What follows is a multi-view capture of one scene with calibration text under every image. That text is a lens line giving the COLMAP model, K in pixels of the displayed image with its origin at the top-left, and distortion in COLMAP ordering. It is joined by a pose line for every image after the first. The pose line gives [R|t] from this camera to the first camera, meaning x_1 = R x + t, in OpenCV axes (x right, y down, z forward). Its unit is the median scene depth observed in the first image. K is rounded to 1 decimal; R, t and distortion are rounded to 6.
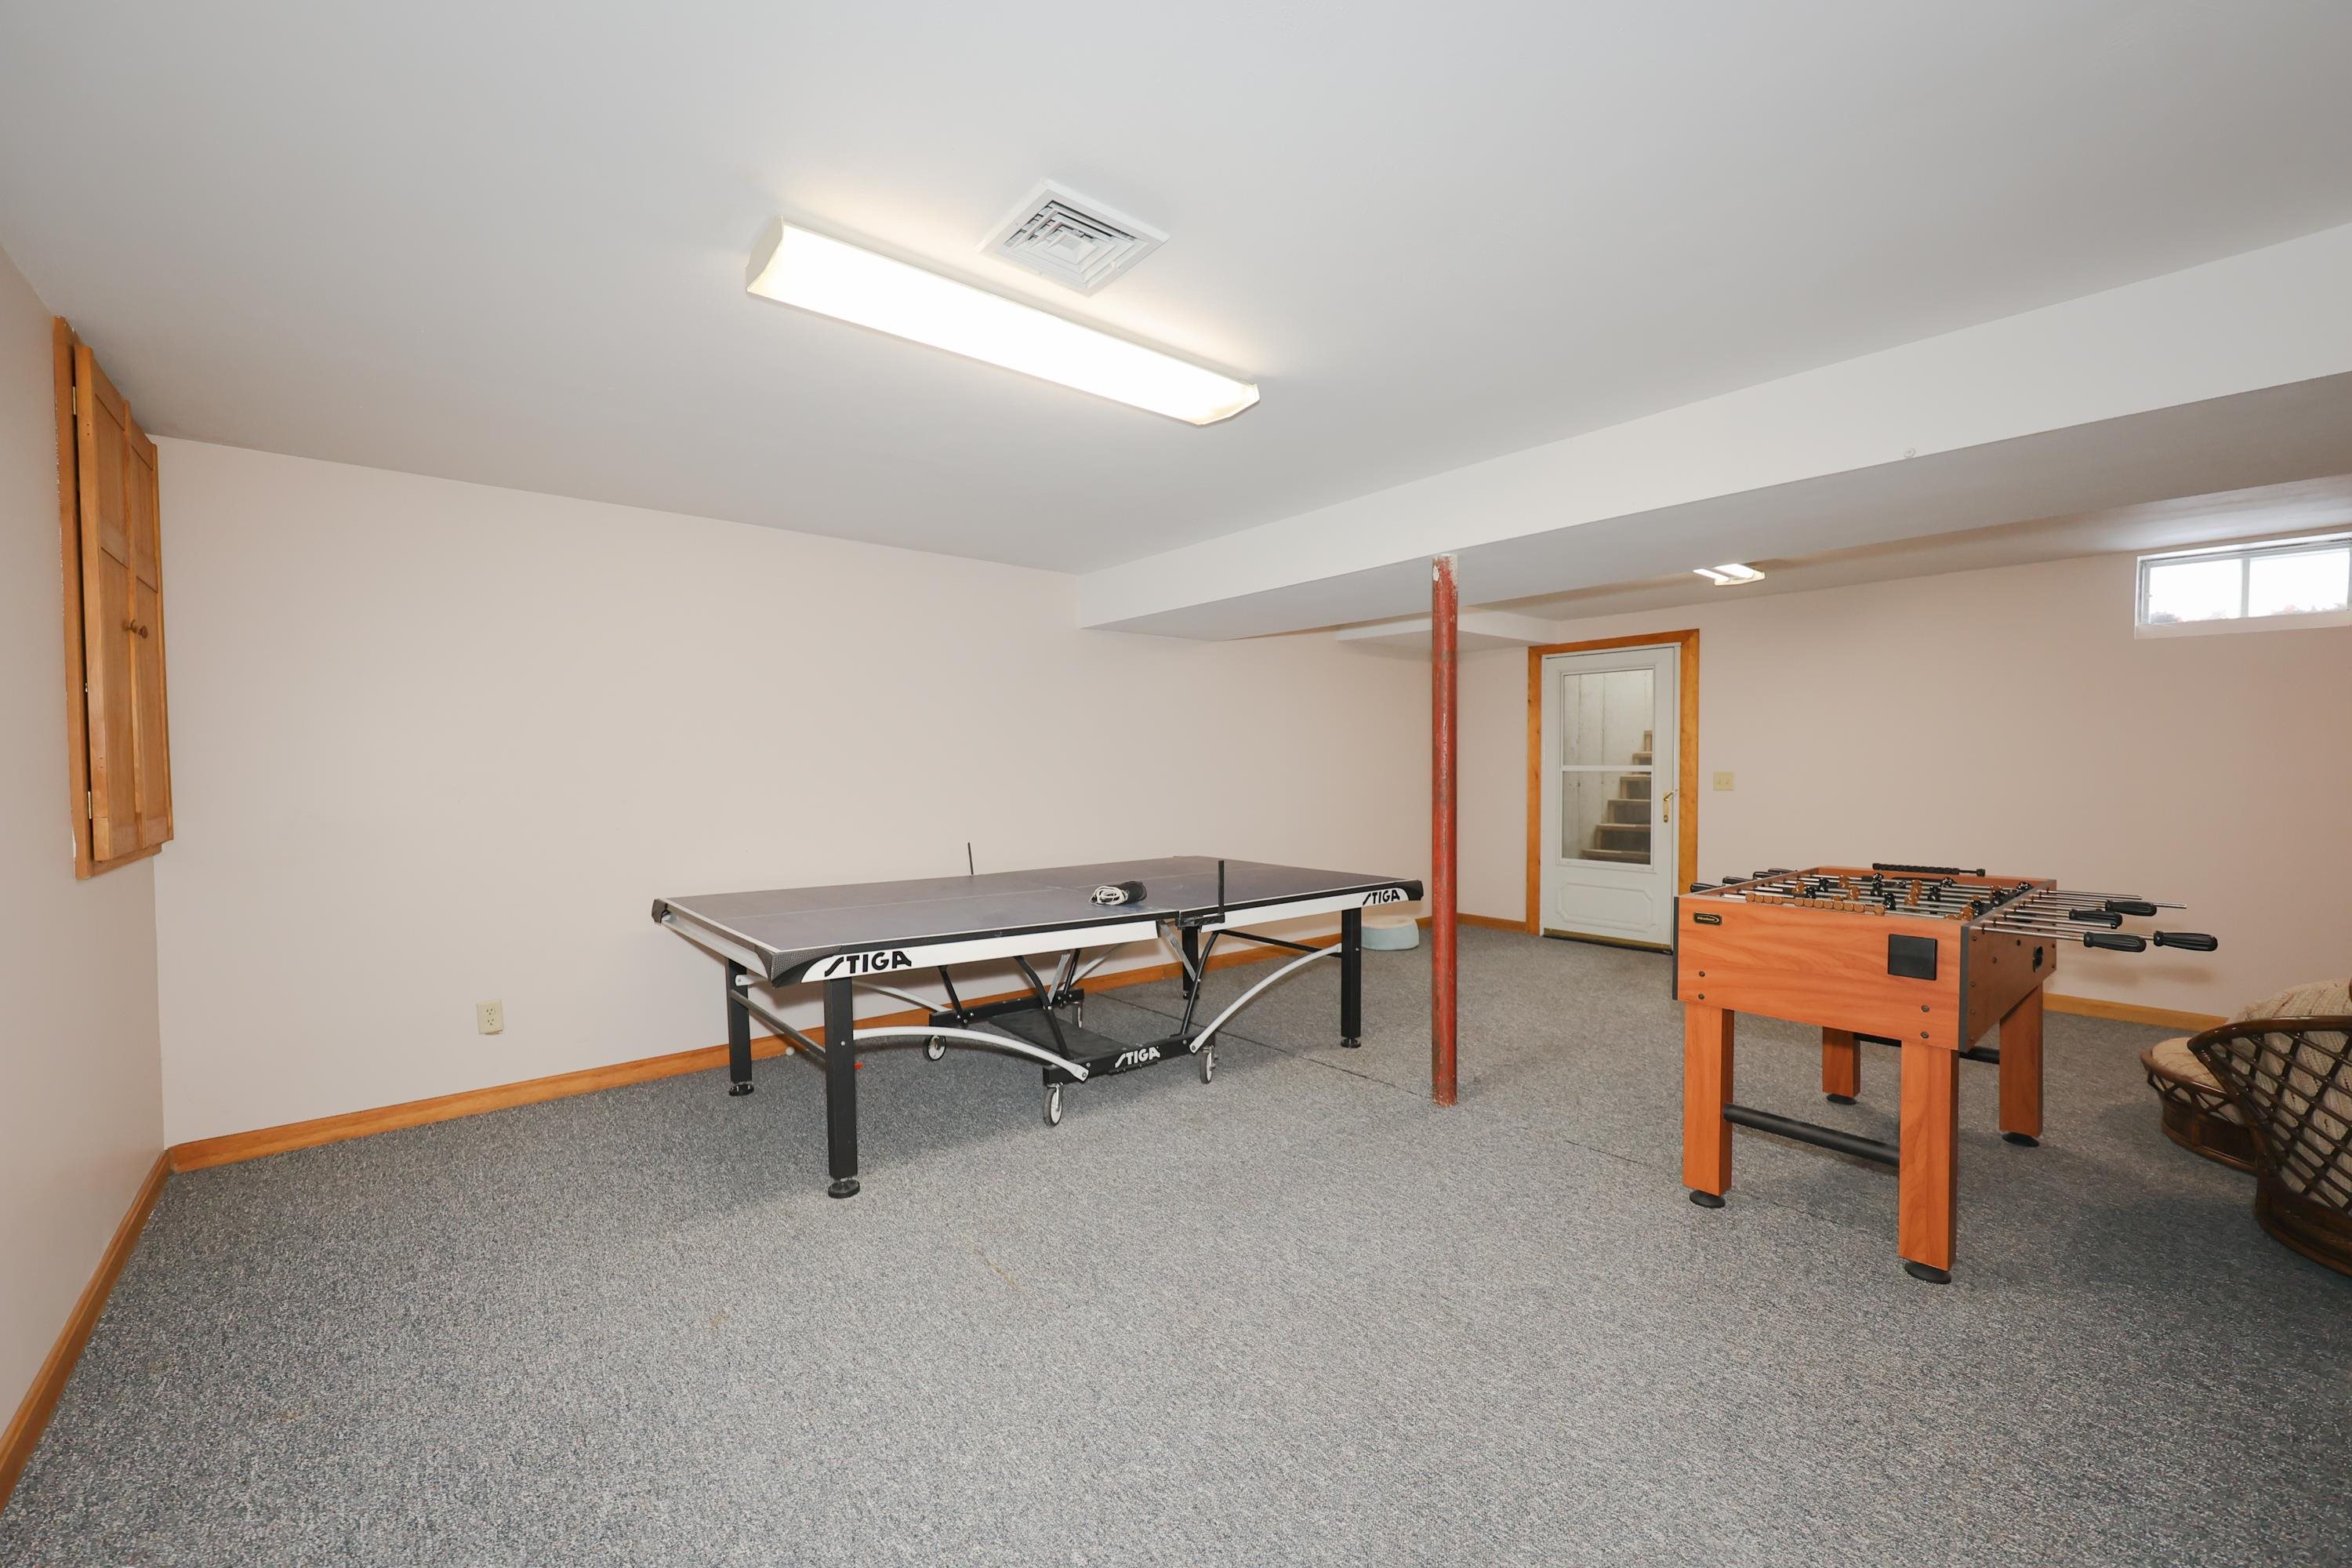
lens RADIAL K [[941.0, 0, 1176.0], [0, 941.0, 784.0], [0, 0, 1]] dist [-0.000096, -0.000032]
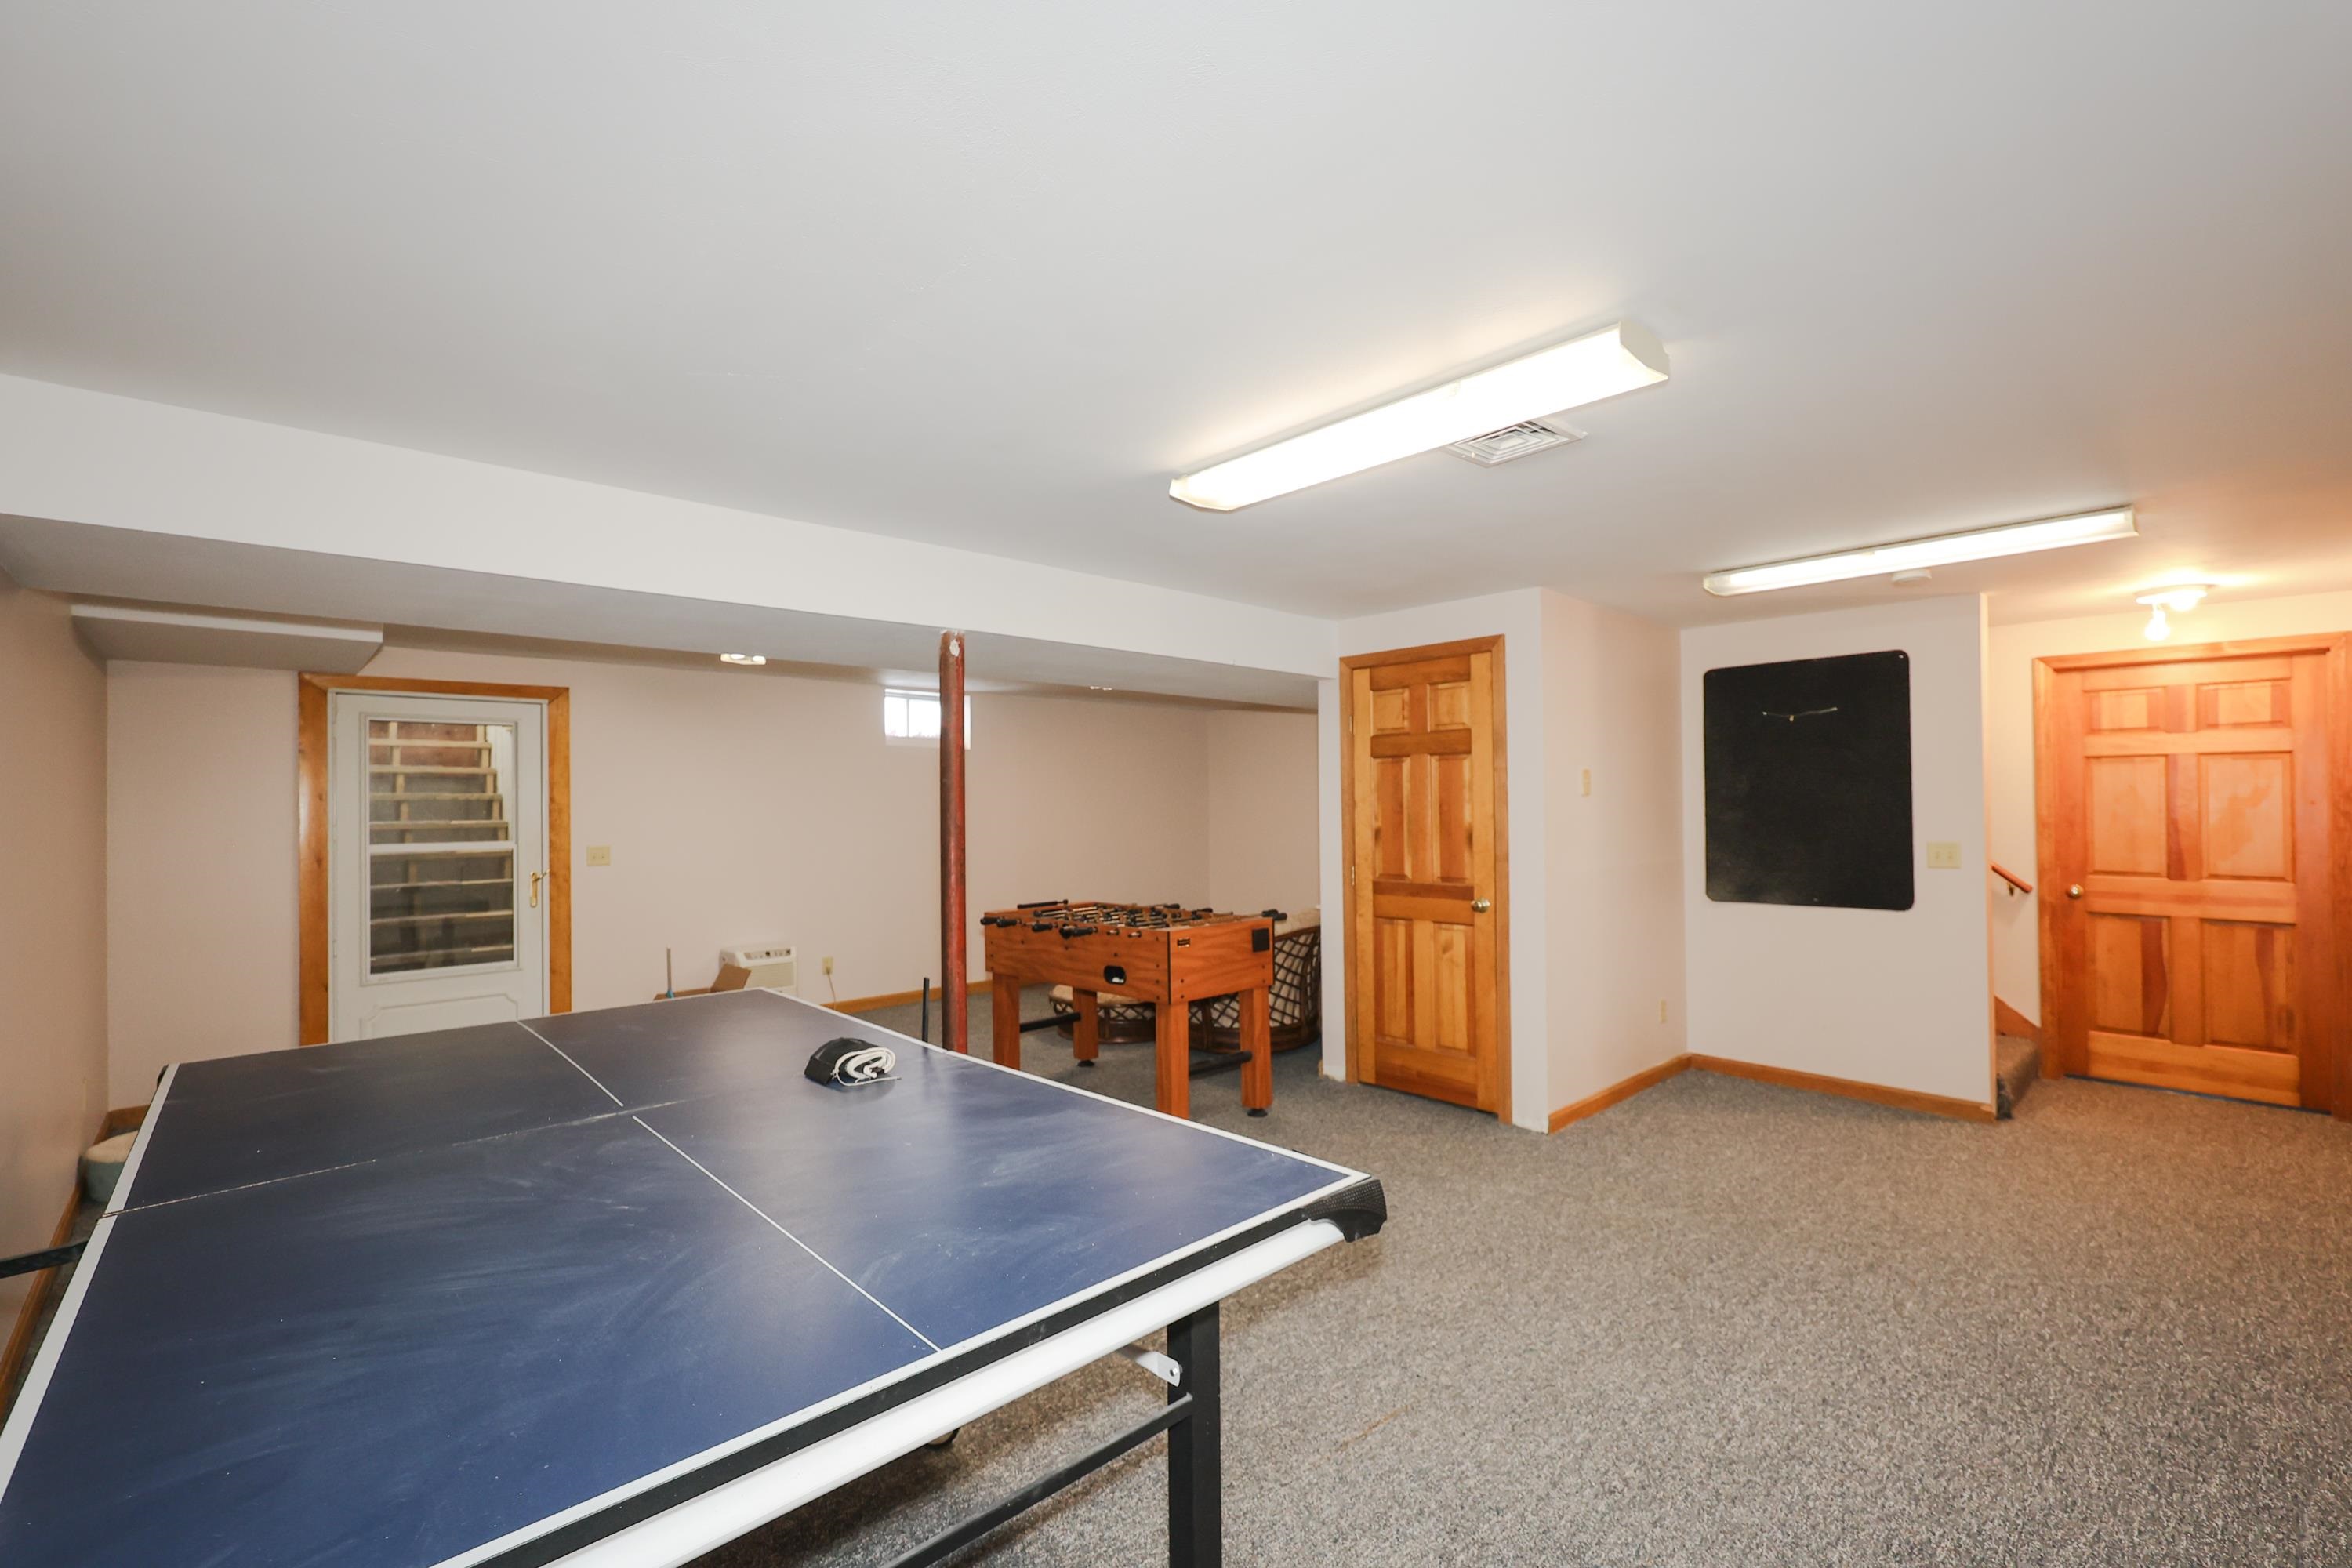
lens RADIAL K [[1013.5, 0, 1180.6], [0, 1013.5, 794.9], [0, 0, 1]] dist [0.021630, 0.000045]
pose [[-0.050449, 0.012820, 0.998644, -0.448603], [0.034982, 0.999327, -0.011061, -0.031138], [-0.998114, 0.034376, -0.050864, 0.468784]]
